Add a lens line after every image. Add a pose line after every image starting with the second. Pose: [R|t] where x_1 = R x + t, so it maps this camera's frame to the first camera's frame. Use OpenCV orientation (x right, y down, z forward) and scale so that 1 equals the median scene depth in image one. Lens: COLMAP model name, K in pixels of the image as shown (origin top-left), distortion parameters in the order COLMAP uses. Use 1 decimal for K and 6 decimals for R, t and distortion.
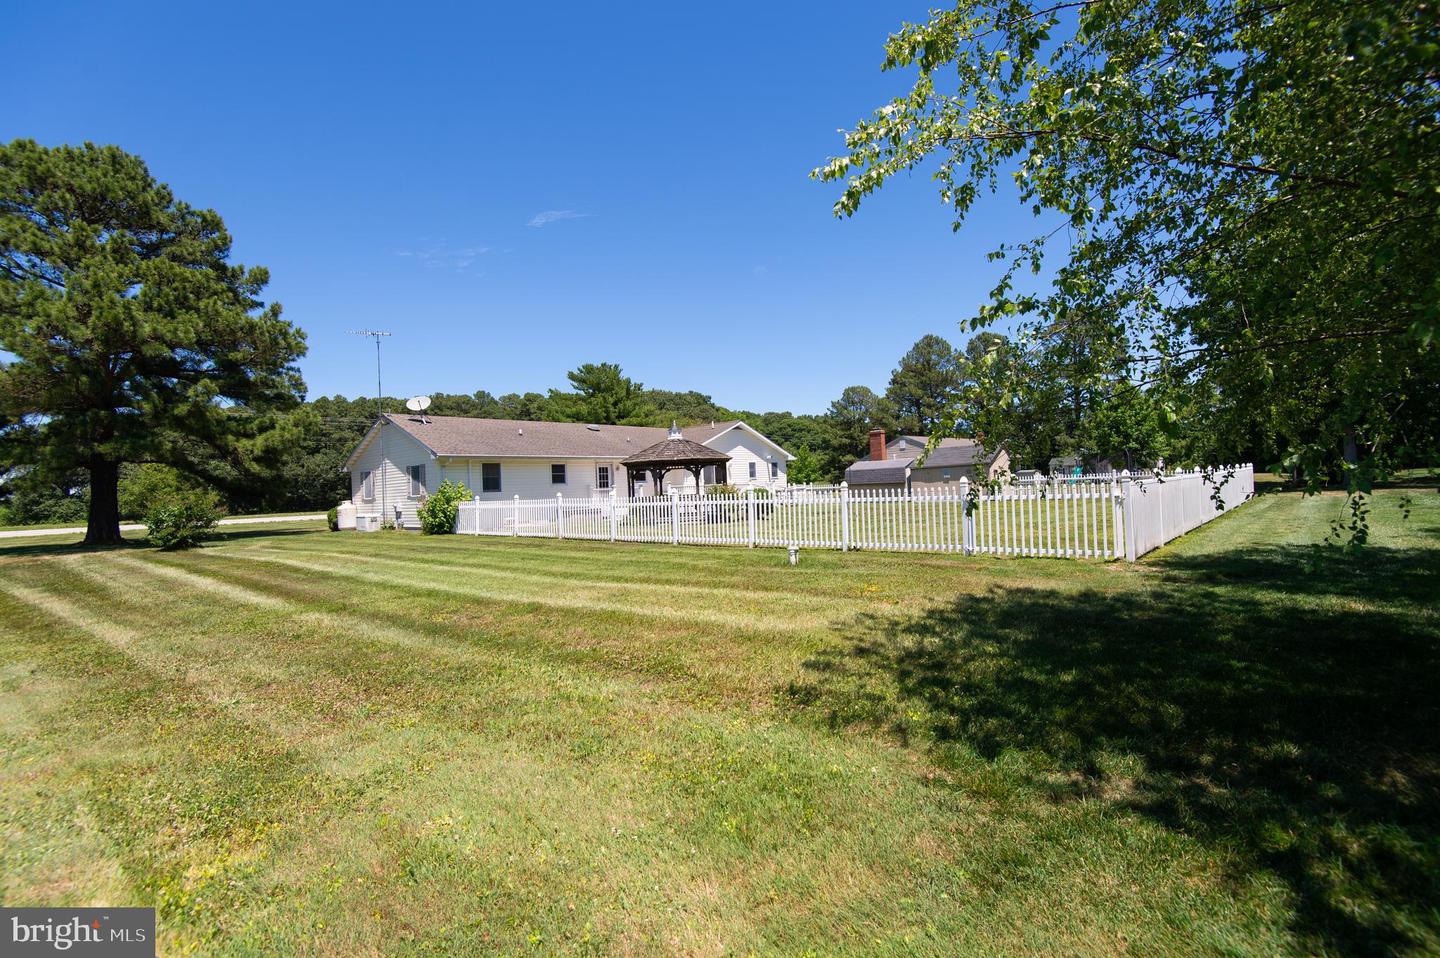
lens RADIAL K [[677.1, 0, 719.6], [0, 677.1, 468.2], [0, 0, 1]] dist [0.014282, 0.000033]
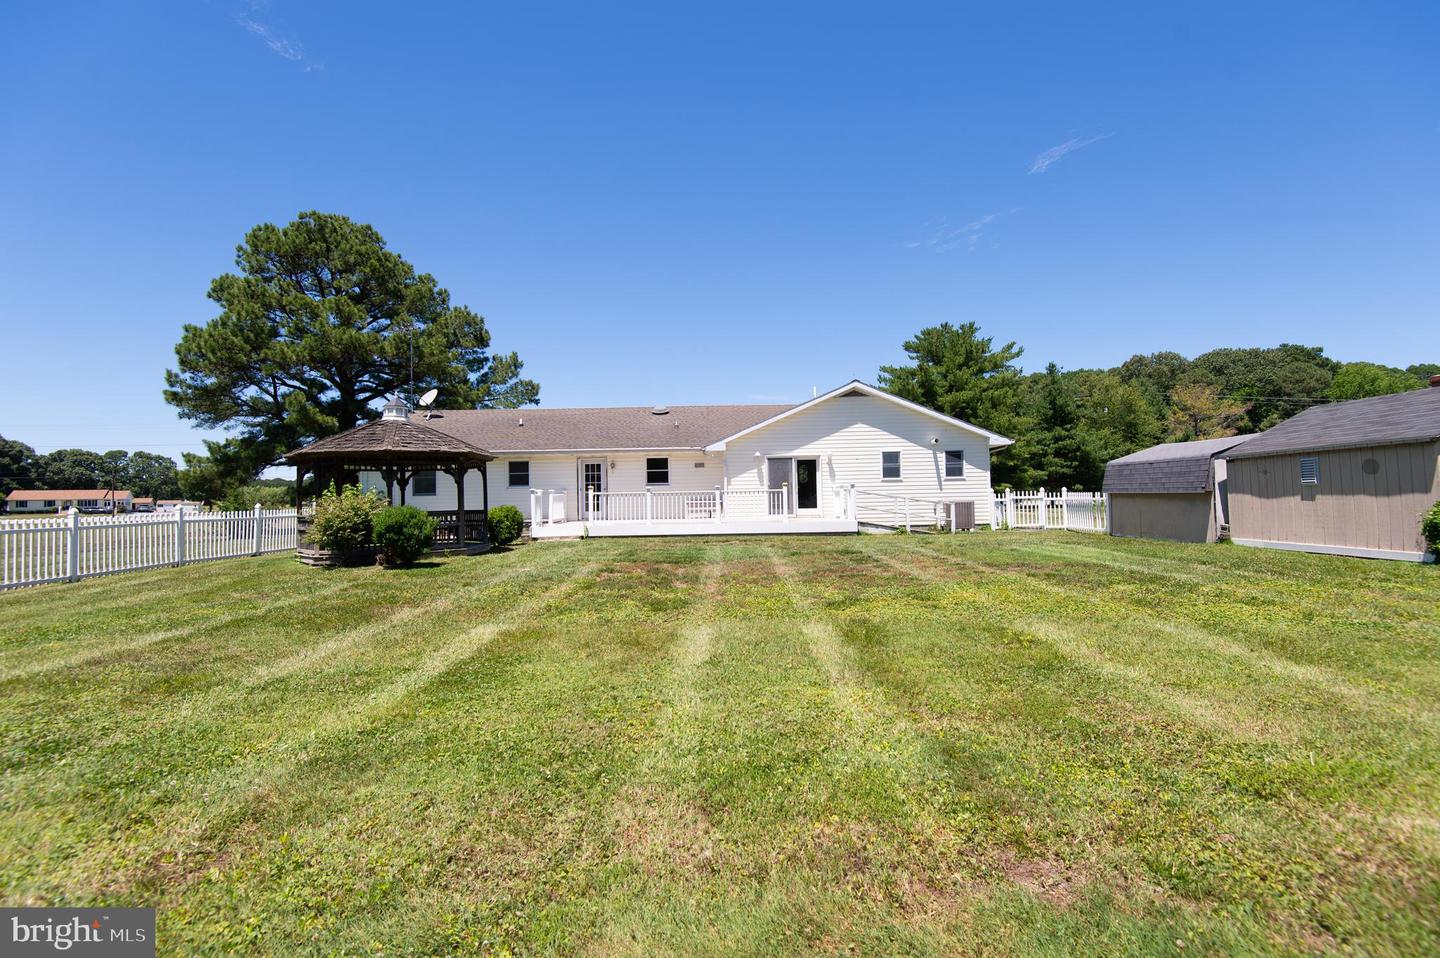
lens RADIAL K [[677.1, 0, 721.4], [0, 677.1, 492.8], [0, 0, 1]] dist [0.014282, 0.000033]
pose [[0.684217, 0.025687, -0.728826, 0.363399], [0.010465, 0.998931, 0.045031, -0.001231], [0.729203, -0.038439, 0.683216, 0.479012]]
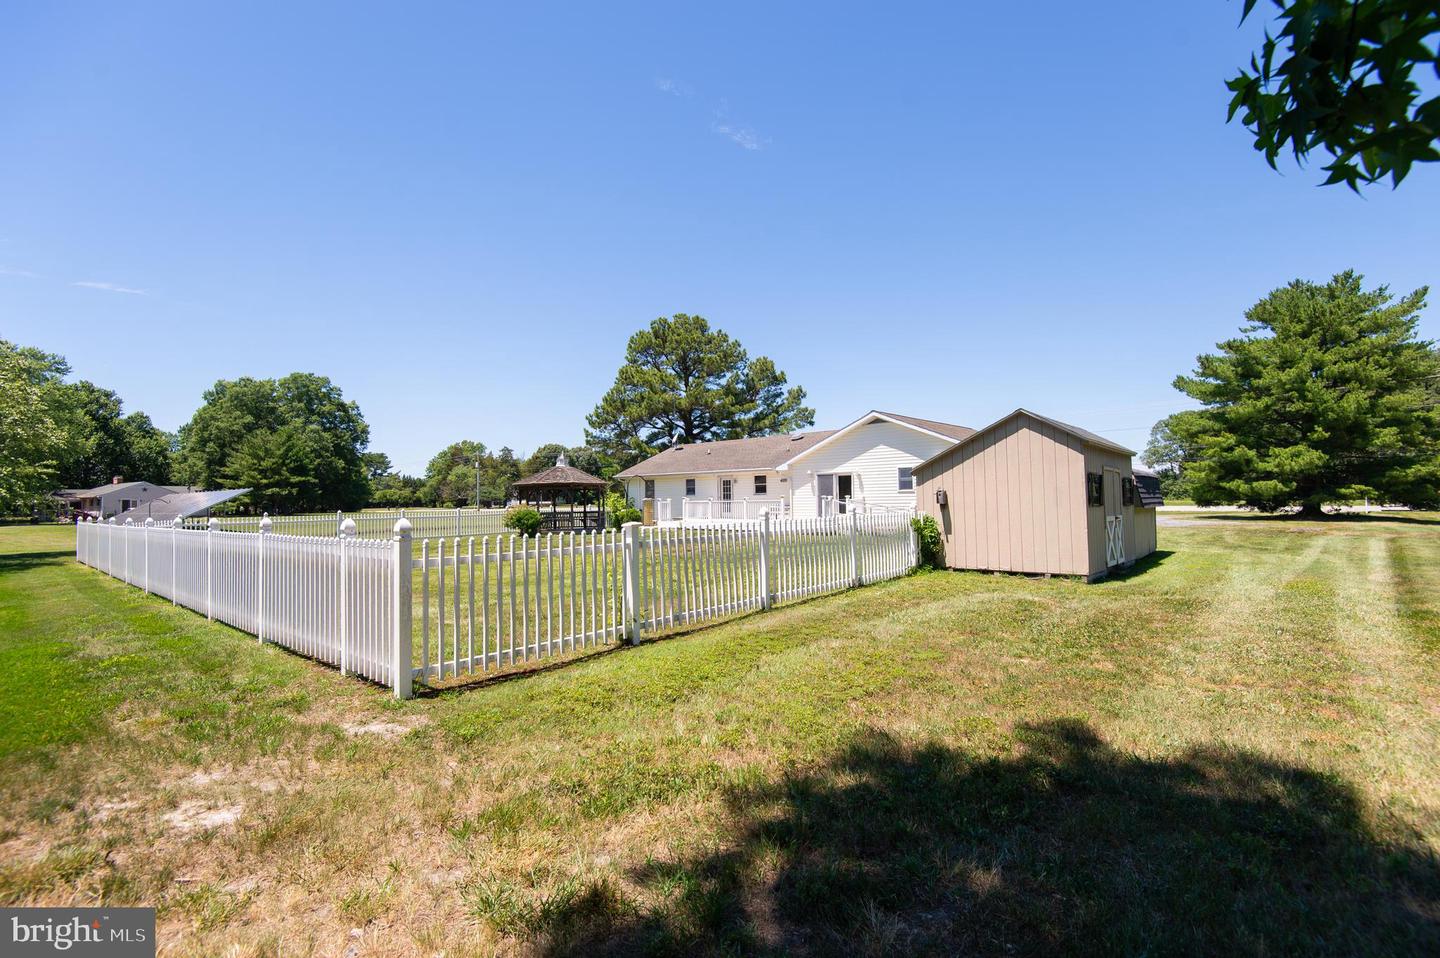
lens RADIAL K [[677.1, 0, 718.0], [0, 677.1, 482.5], [0, 0, 1]] dist [0.014282, 0.000033]
pose [[0.027704, 0.017170, -0.999469, 0.720712], [0.045900, 0.998776, 0.018430, -0.014476], [0.998562, -0.046386, 0.026882, 0.762677]]
